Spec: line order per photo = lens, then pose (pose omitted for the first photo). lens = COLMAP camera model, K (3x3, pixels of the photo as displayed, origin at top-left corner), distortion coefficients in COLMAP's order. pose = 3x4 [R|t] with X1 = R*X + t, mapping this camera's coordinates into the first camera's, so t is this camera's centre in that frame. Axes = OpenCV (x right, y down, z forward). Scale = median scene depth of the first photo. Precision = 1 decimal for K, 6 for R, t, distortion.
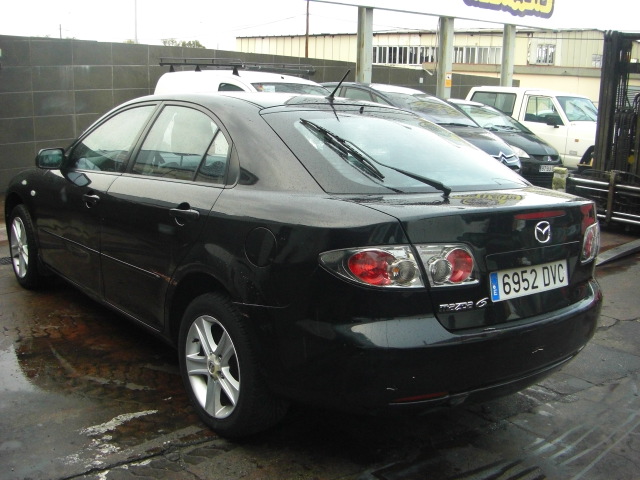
lens RADIAL K [[724.3, 0, 314.1], [0, 724.3, 245.2], [0, 0, 1]] dist [-0.168723, 0.000000]
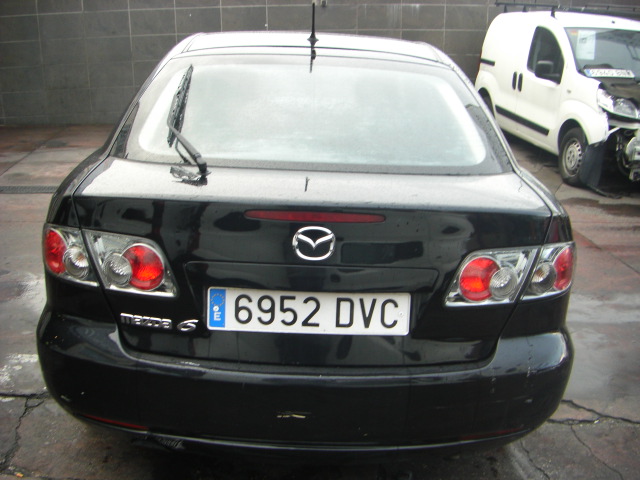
lens RADIAL K [[724.3, 0, 318.4], [0, 724.3, 242.2], [0, 0, 1]] dist [-0.168723, 0.000000]
pose [[0.788788, 0.164978, -0.592111, 0.709480], [-0.121116, 0.986137, 0.113419, -0.094397], [0.602614, -0.017749, 0.797835, 0.475164]]
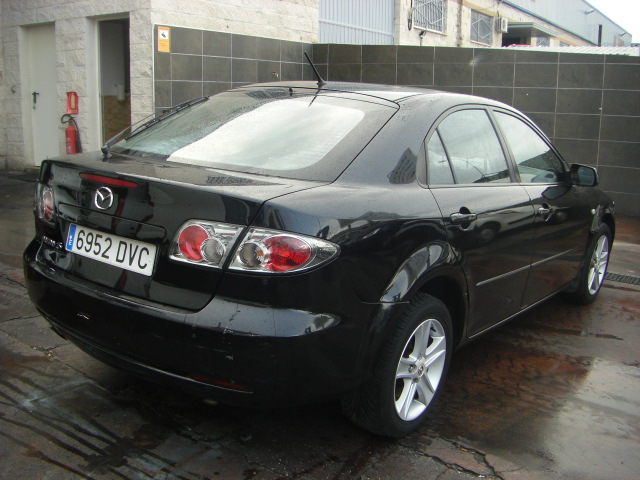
lens RADIAL K [[724.3, 0, 319.9], [0, 724.3, 241.3], [0, 0, 1]] dist [-0.168723, 0.000000]
pose [[0.251261, 0.167496, -0.953317, 1.309422], [-0.236169, 0.965754, 0.107436, -0.133233], [0.938665, 0.198150, 0.282214, 1.008046]]
